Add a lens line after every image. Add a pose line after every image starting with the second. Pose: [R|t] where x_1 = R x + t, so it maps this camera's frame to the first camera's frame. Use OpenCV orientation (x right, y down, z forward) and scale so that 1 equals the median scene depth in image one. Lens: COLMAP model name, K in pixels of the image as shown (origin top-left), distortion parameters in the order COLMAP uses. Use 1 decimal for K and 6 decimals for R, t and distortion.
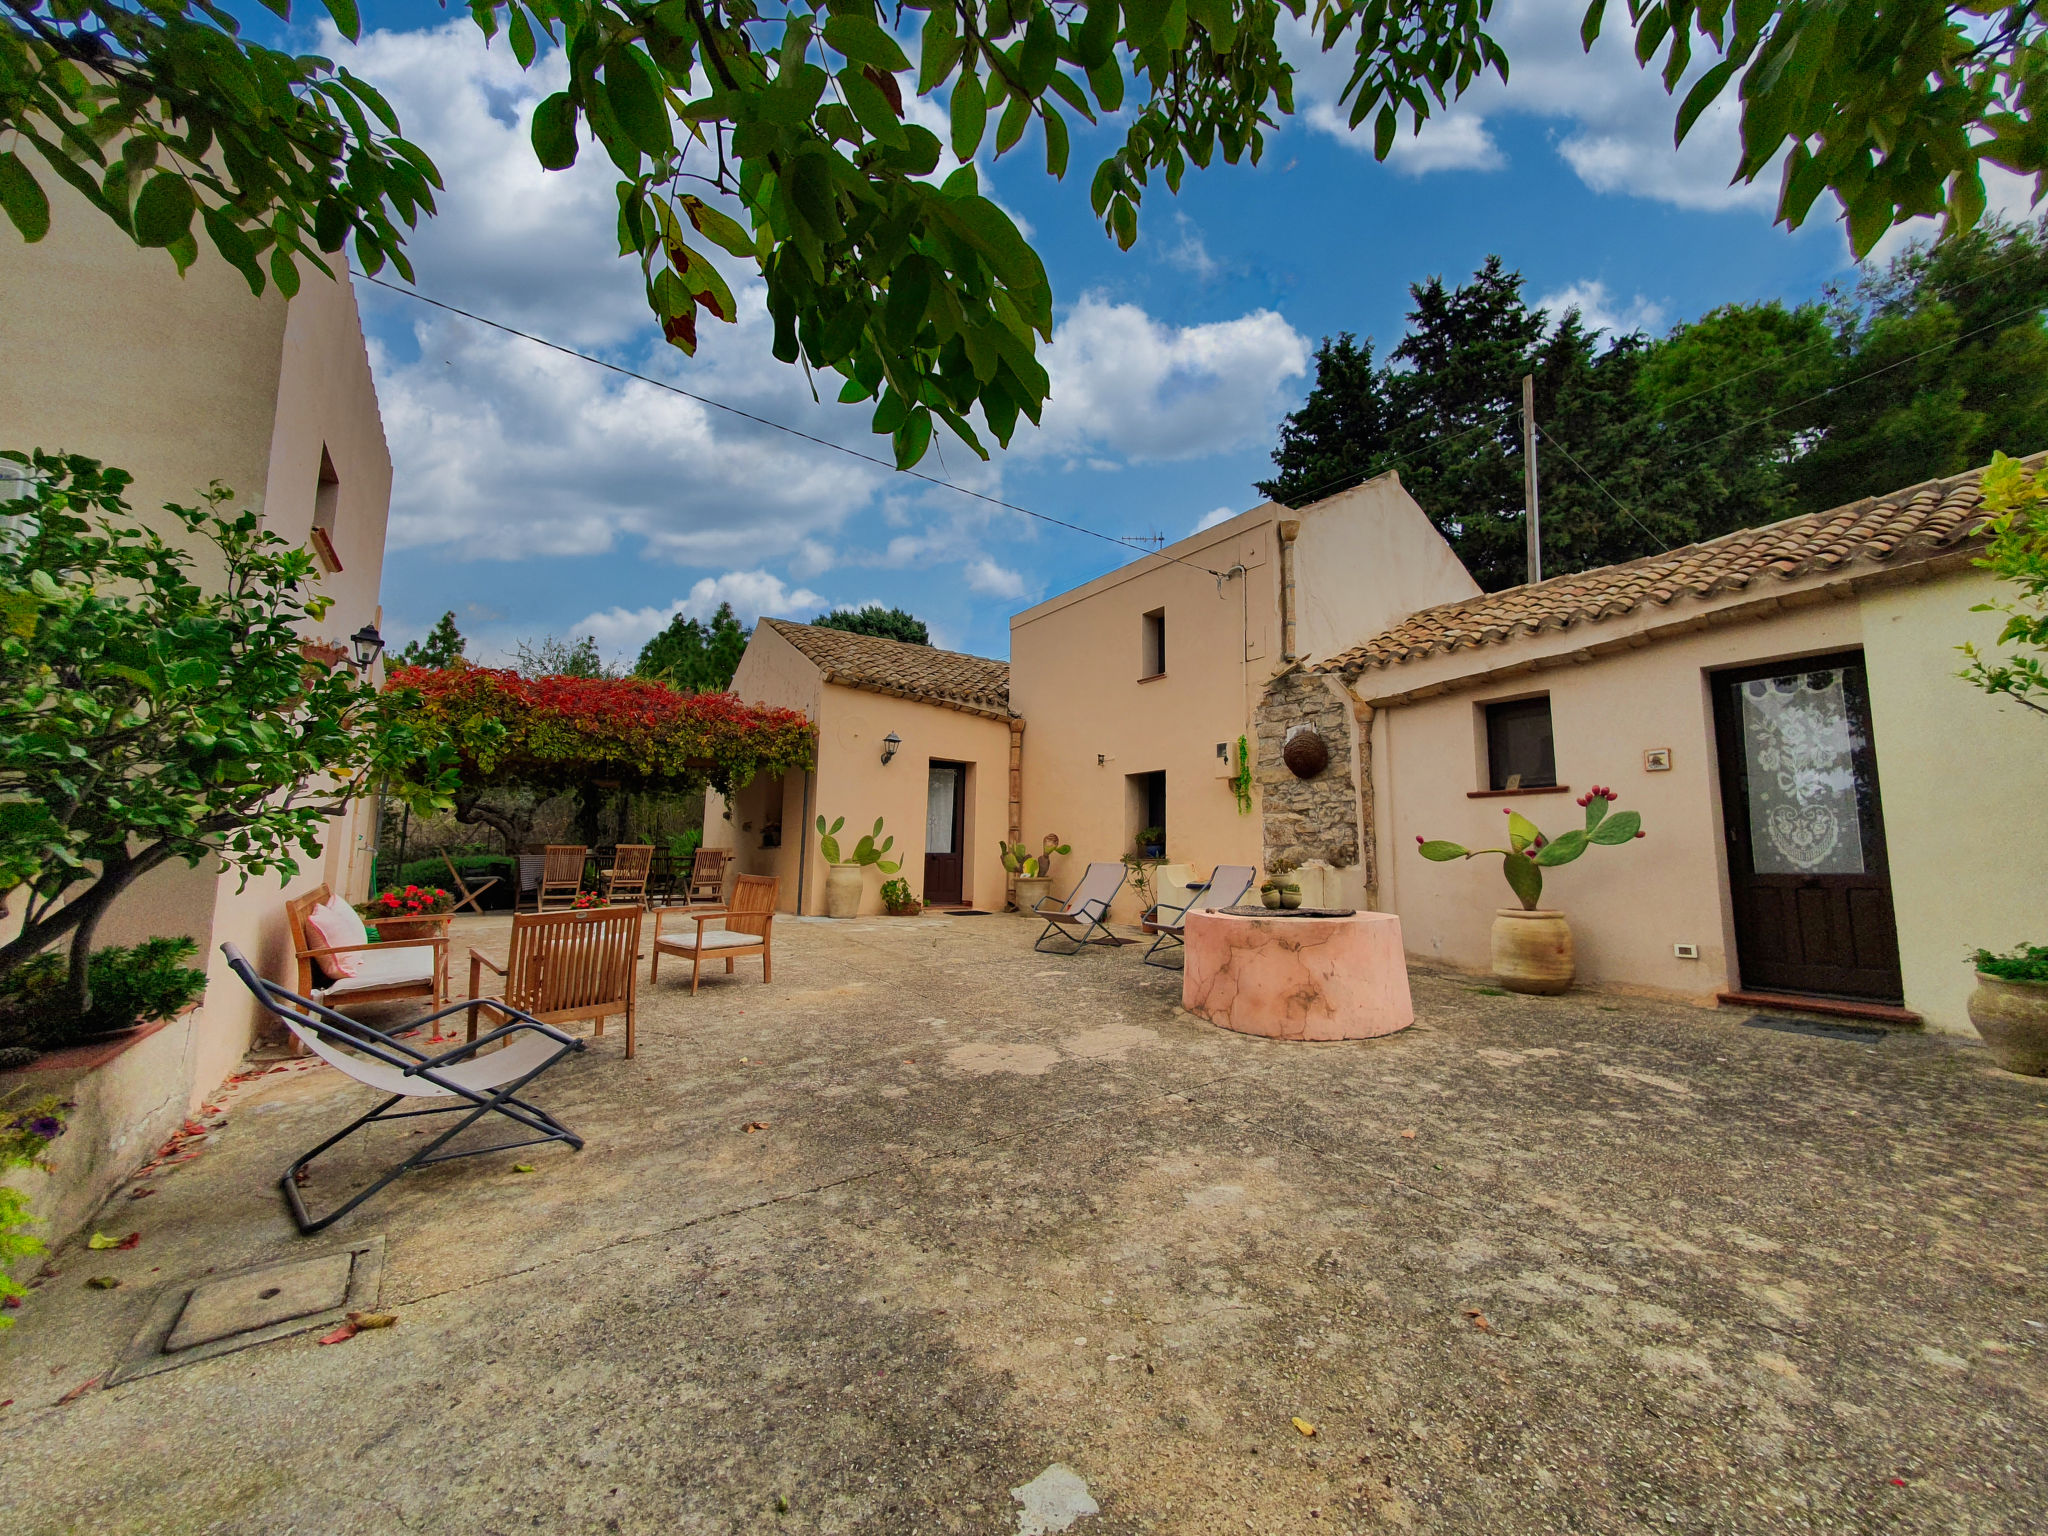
lens RADIAL K [[806.8, 0, 1030.2], [0, 806.8, 764.3], [0, 0, 1]] dist [0.001590, 0.000072]
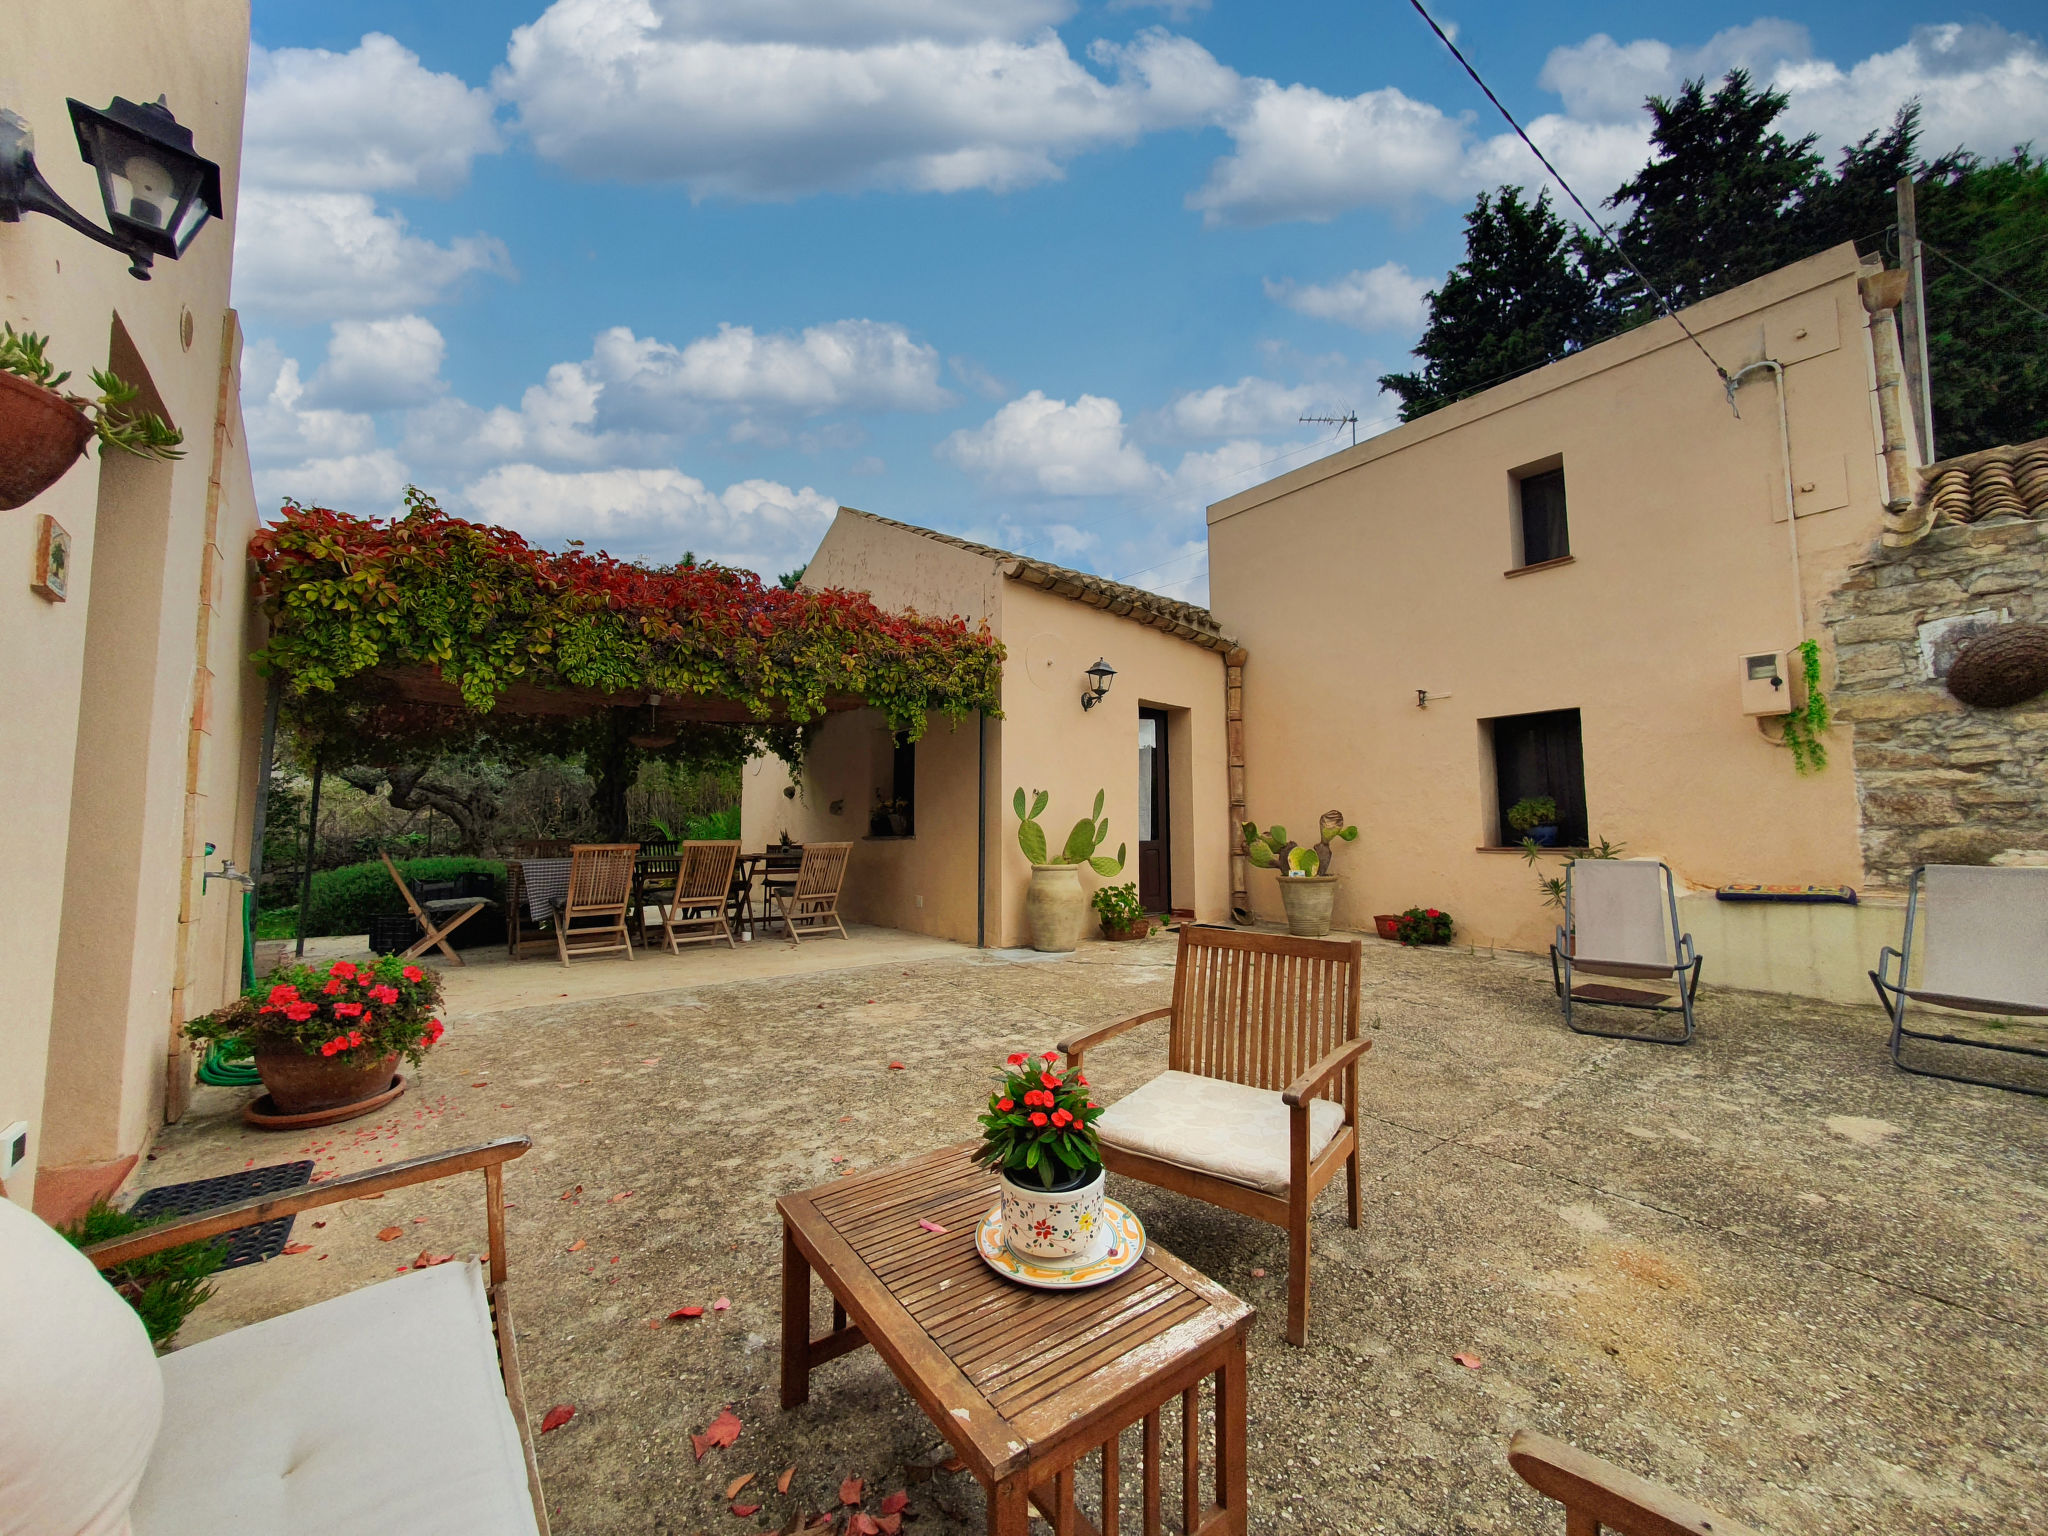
lens RADIAL K [[817.8, 0, 1035.0], [0, 817.8, 766.2], [0, 0, 1]] dist [0.007992, 0.000421]
pose [[0.997777, -0.013130, 0.065341, -0.285190], [0.010821, 0.999308, 0.035576, 0.024088], [-0.065763, -0.034790, 0.997229, 0.364321]]
